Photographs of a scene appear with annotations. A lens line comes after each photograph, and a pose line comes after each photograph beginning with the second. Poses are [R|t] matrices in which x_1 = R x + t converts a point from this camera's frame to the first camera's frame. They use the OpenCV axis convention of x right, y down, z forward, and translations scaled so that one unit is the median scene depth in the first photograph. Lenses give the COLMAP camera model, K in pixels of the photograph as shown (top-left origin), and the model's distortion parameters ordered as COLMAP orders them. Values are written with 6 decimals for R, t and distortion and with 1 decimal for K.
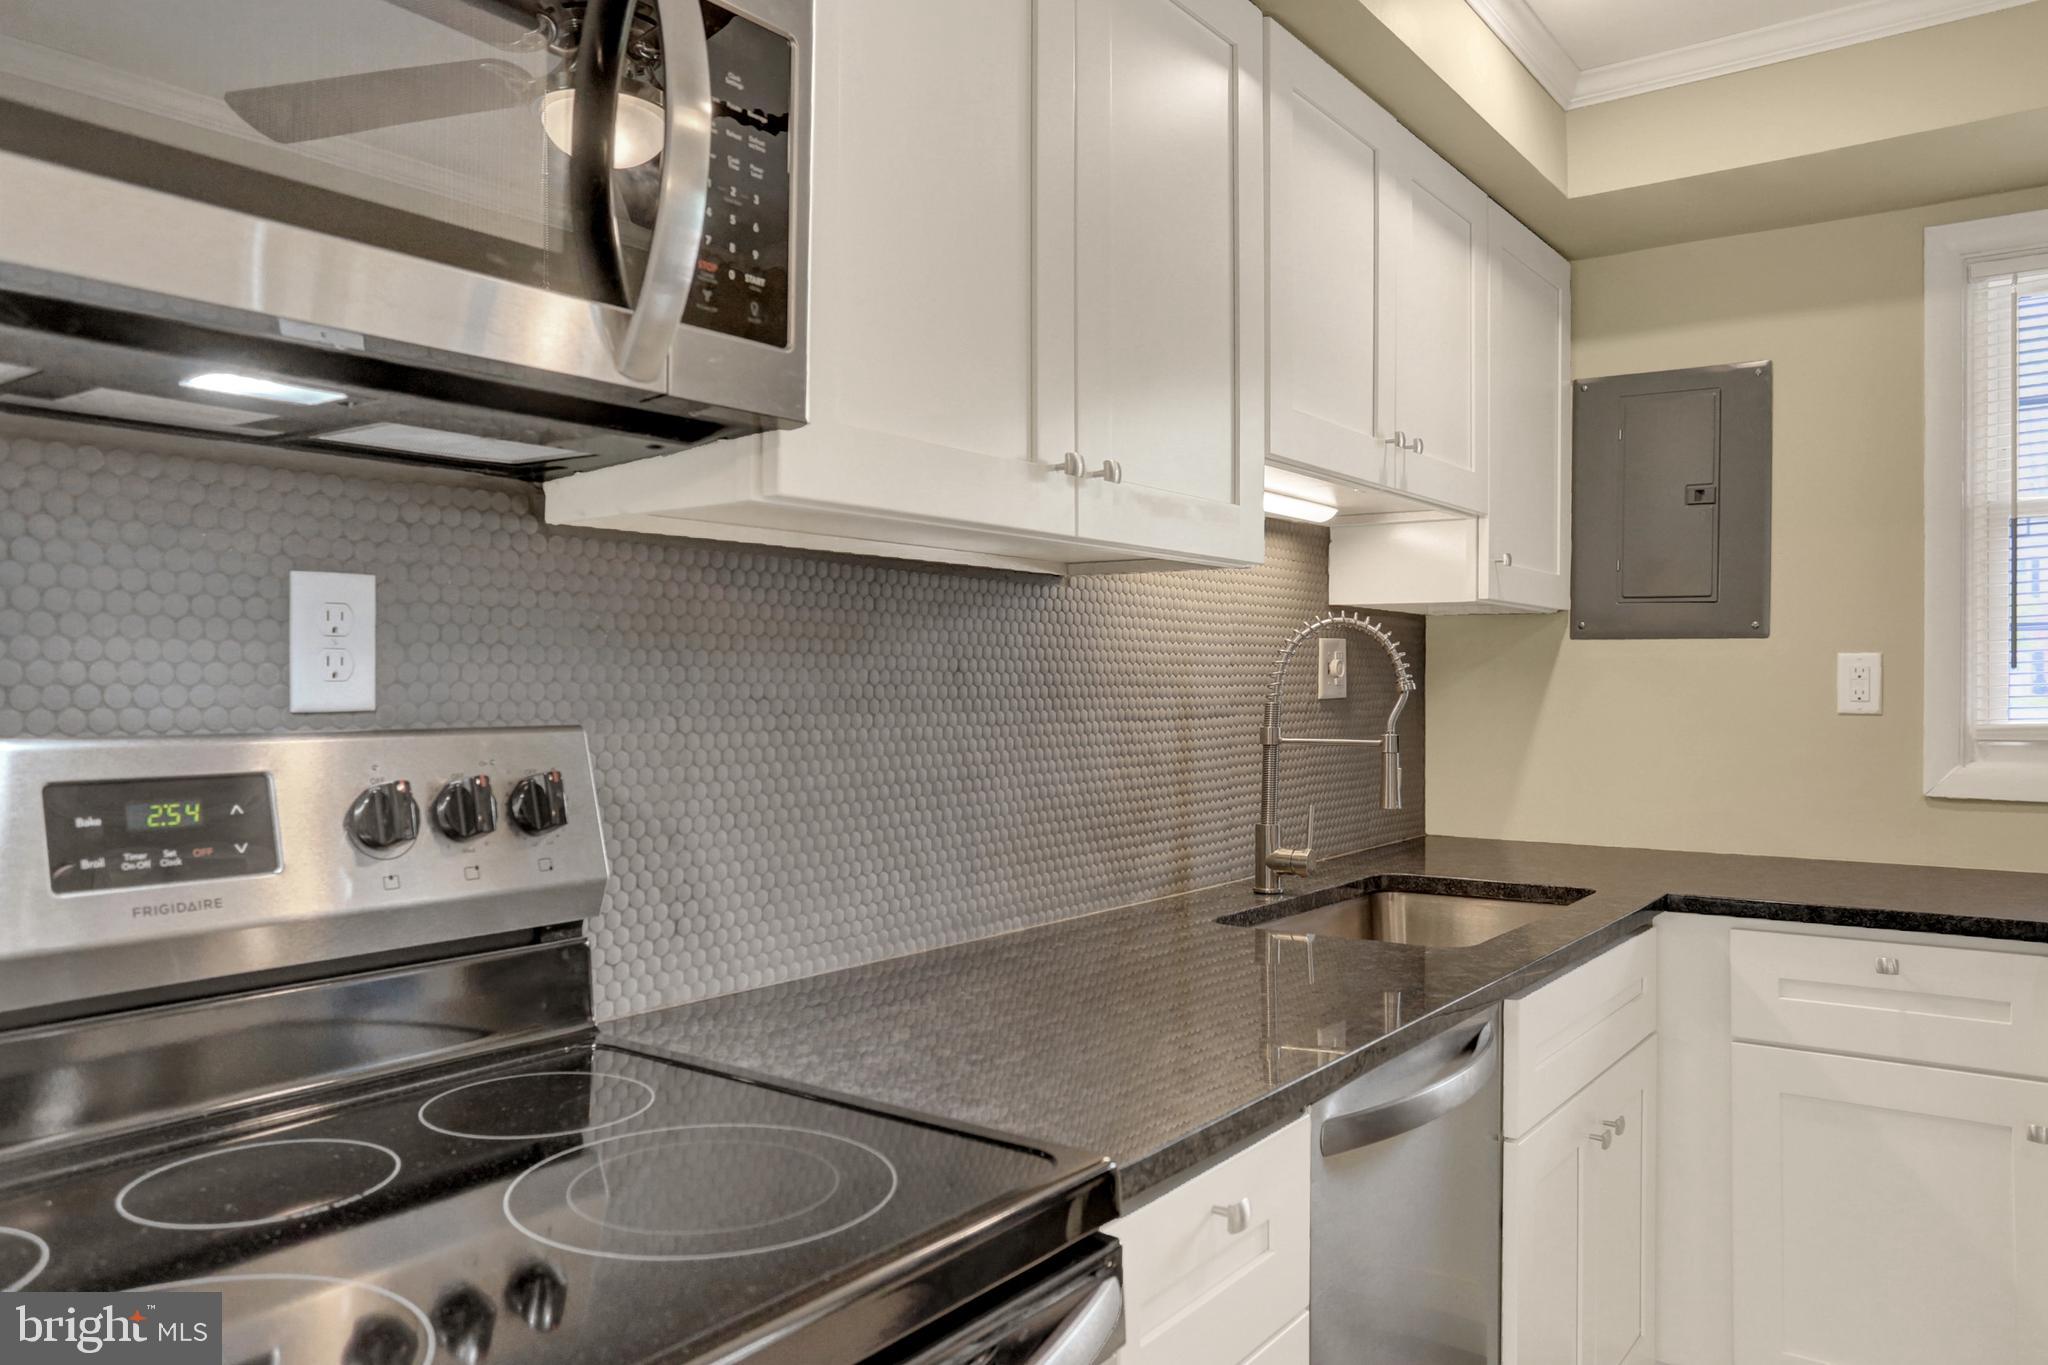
lens RADIAL K [[1447.5, 0, 1047.6], [0, 1447.5, 673.0], [0, 0, 1]] dist [-0.076784, 0.121852]
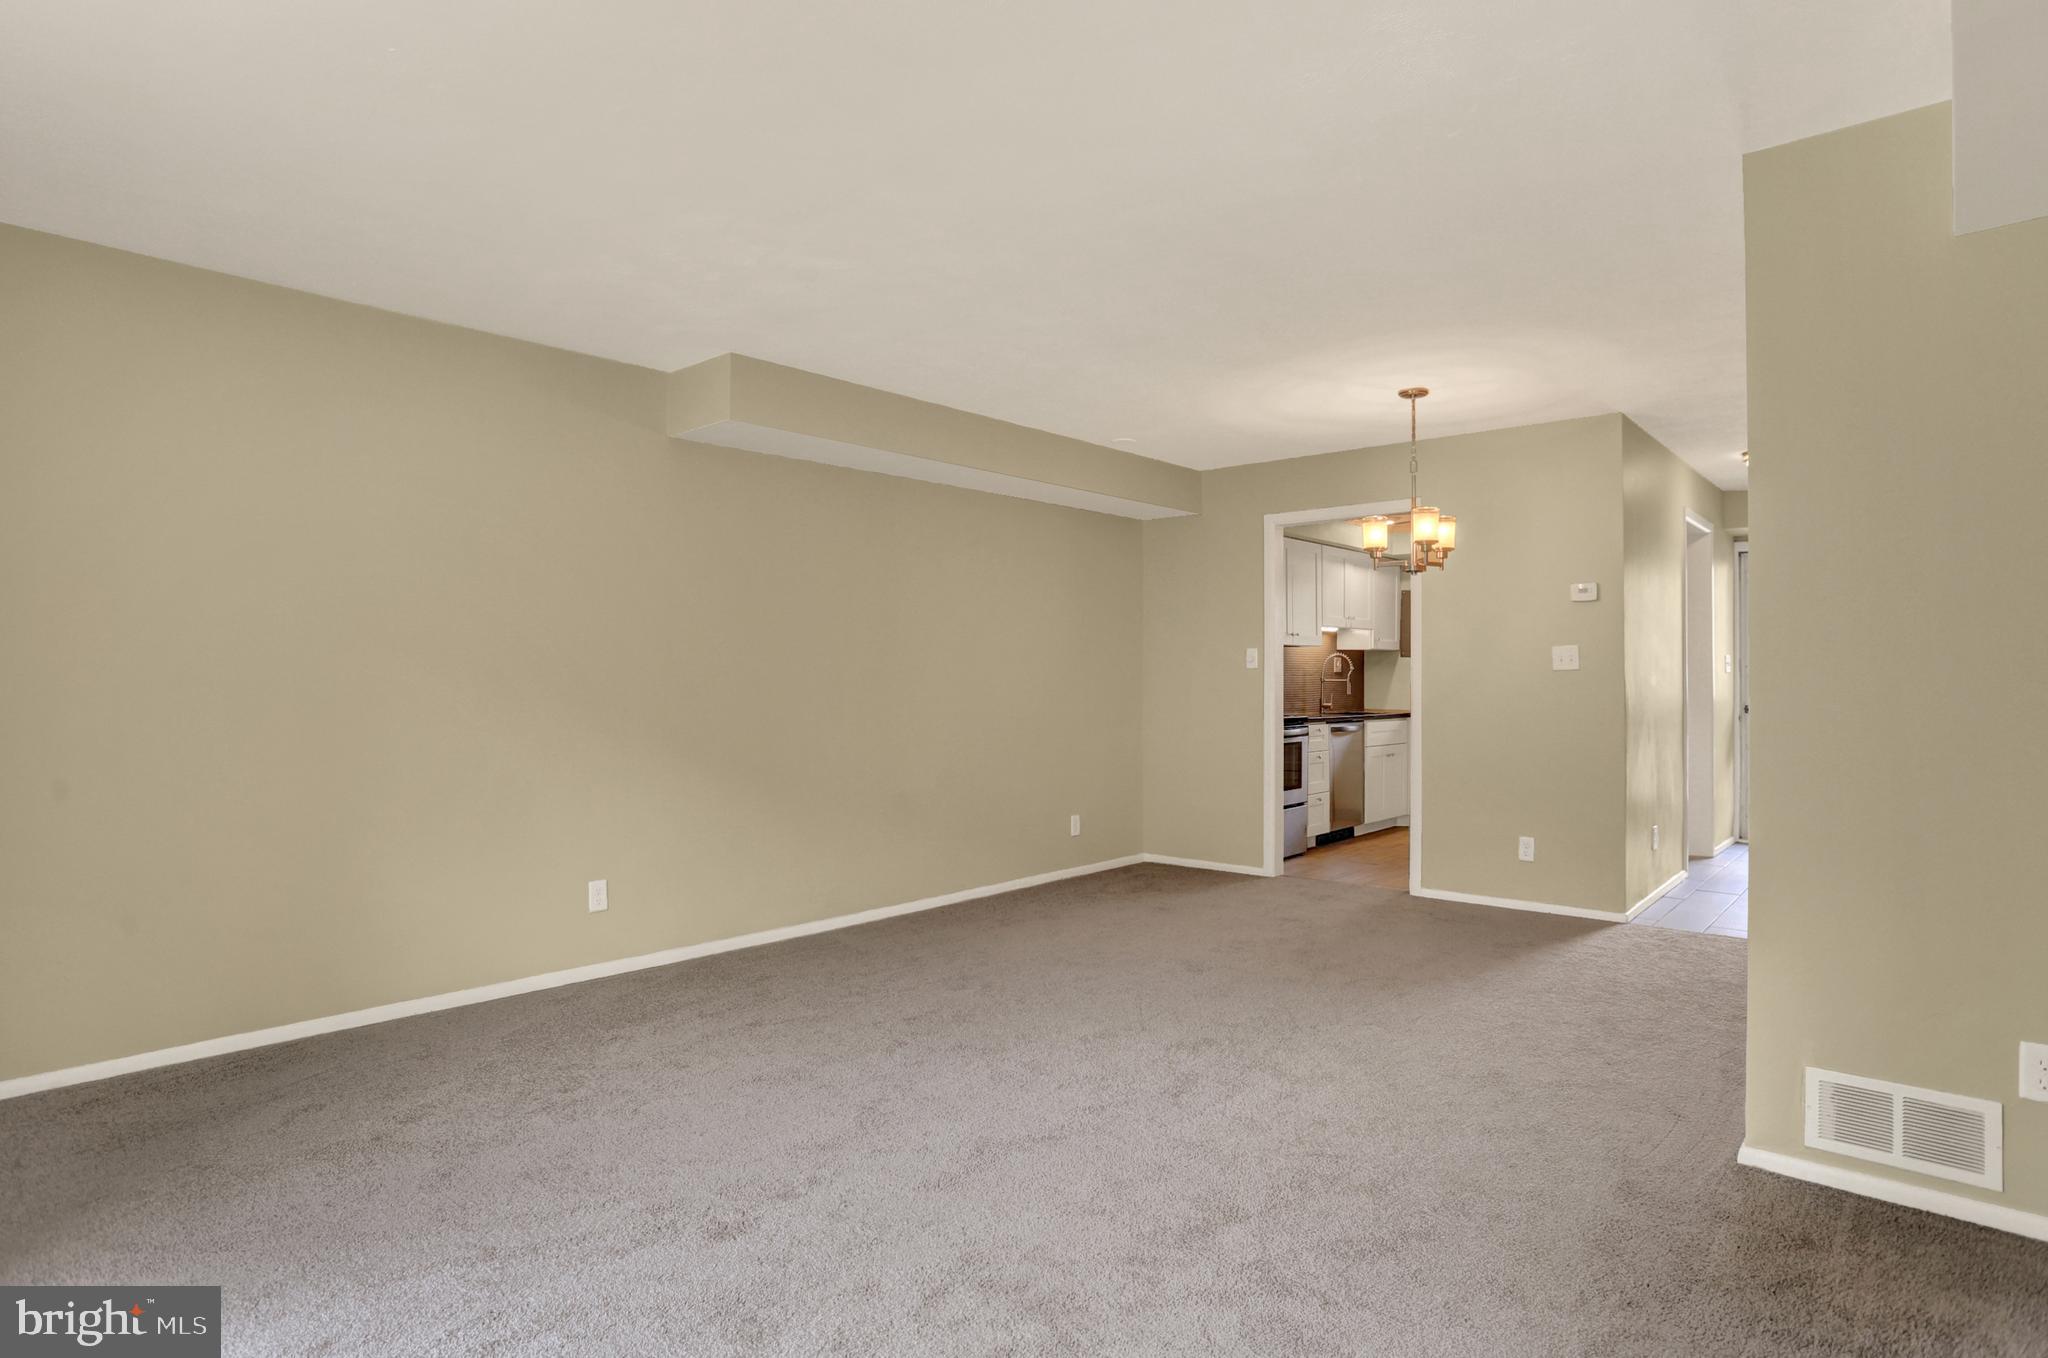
lens RADIAL K [[1091.3, 0, 1024.0], [0, 1091.3, 679.0], [0, 0, 1]] dist [-0.076009, 0.036551]
pose [[0.993238, -0.002965, -0.116060, -0.402729], [0.003584, 0.999980, 0.005128, 0.021270], [0.116042, -0.005510, 0.993229, -2.625116]]
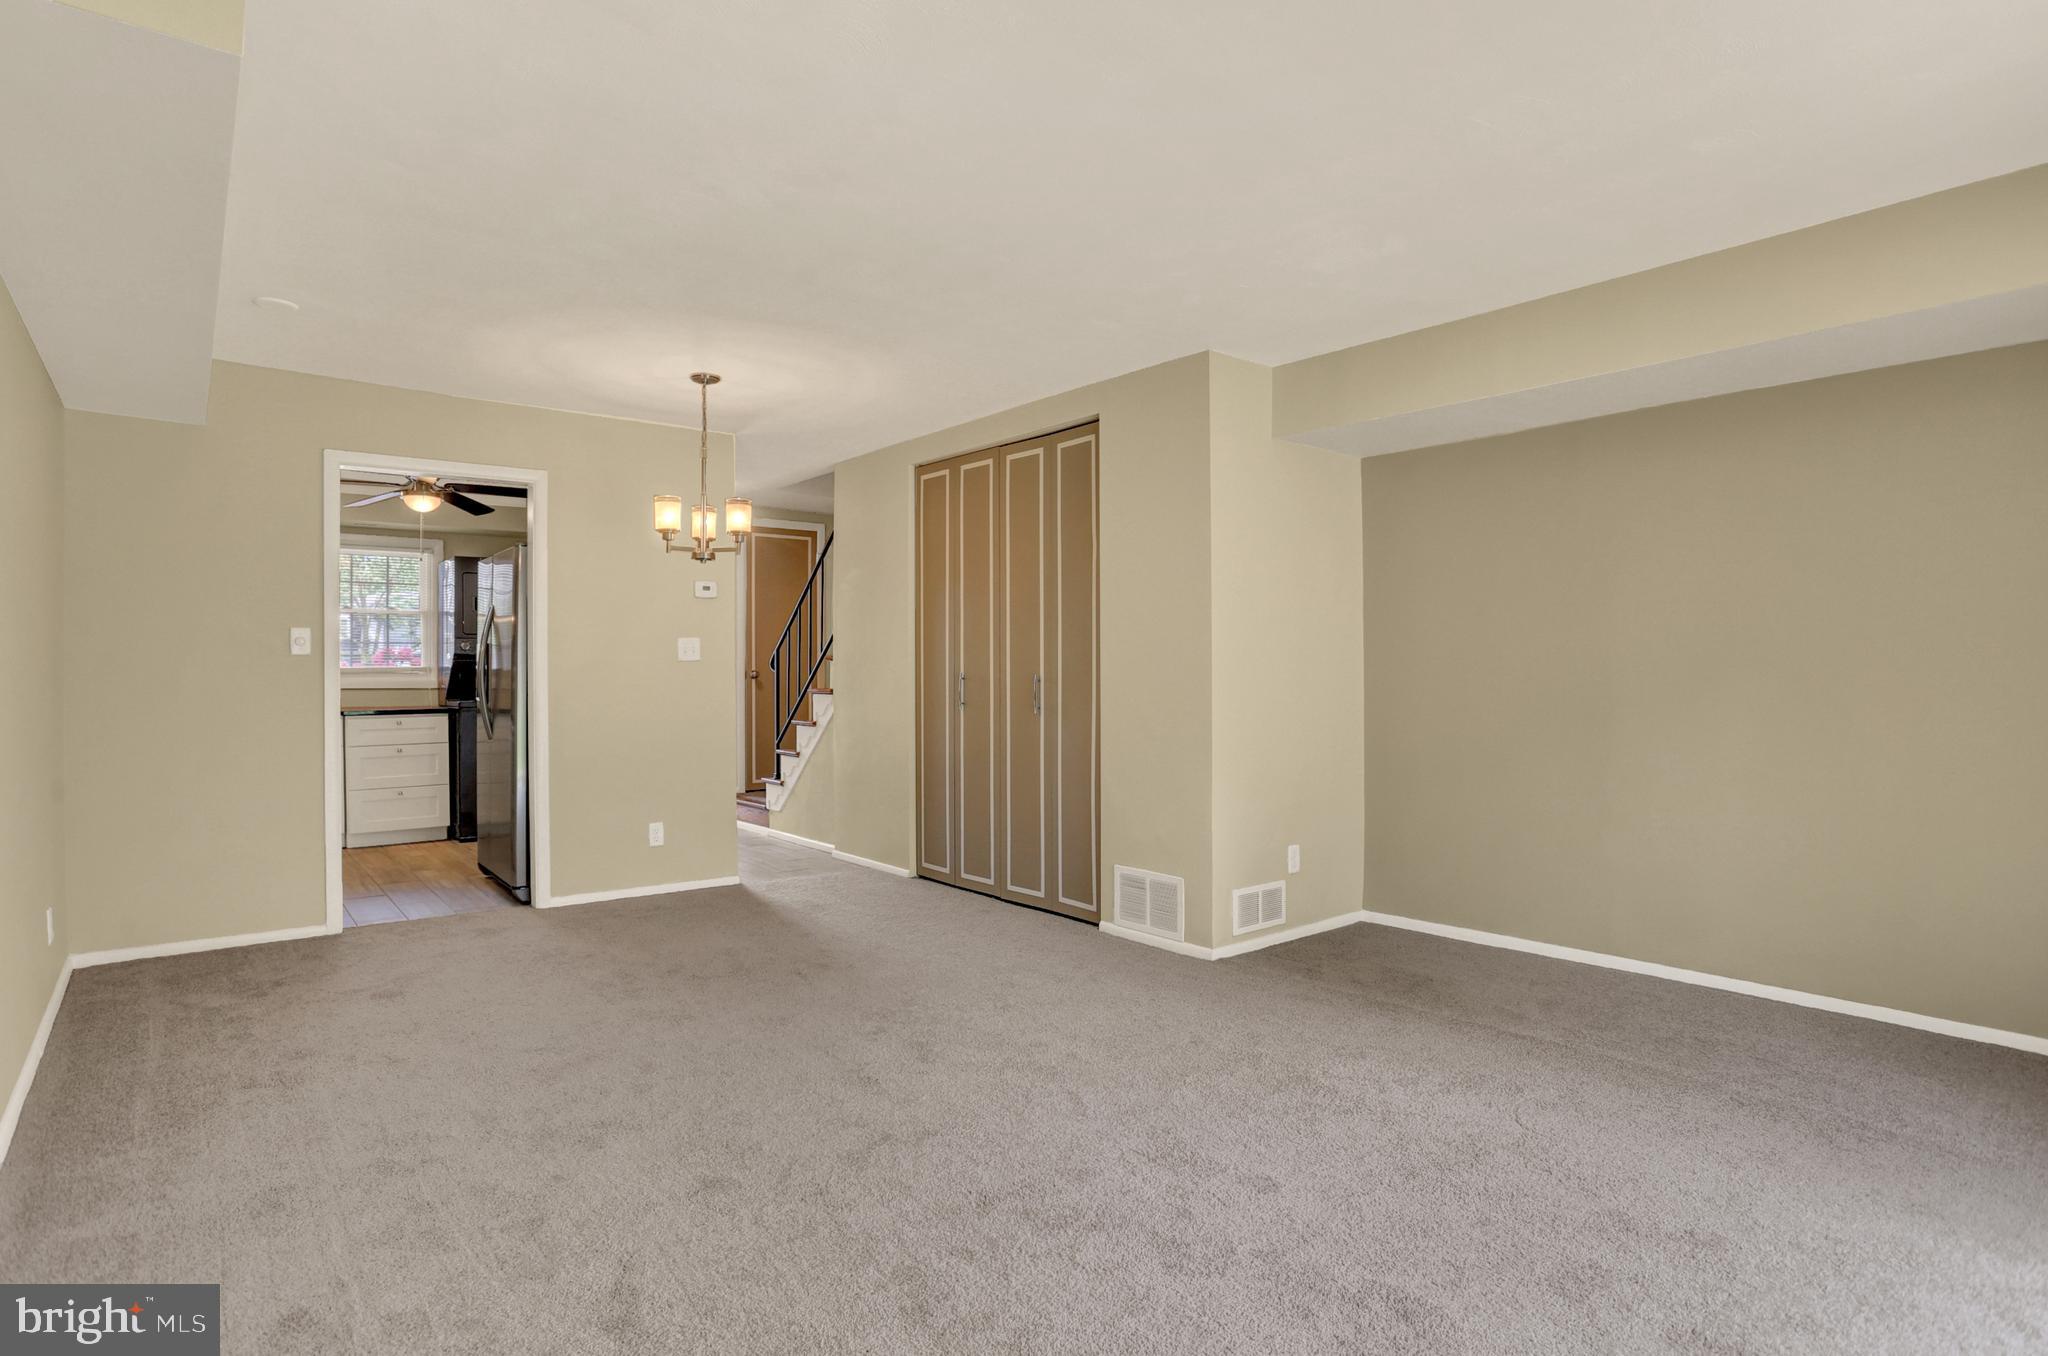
lens RADIAL K [[1091.3, 0, 1024.0], [0, 1091.3, 678.0], [0, 0, 1]] dist [-0.076009, 0.036551]
pose [[0.272393, -0.010090, 0.962133, -1.622772], [-0.002533, 0.999934, 0.011204, 0.027355], [-0.962183, -0.005489, 0.272349, -1.679067]]
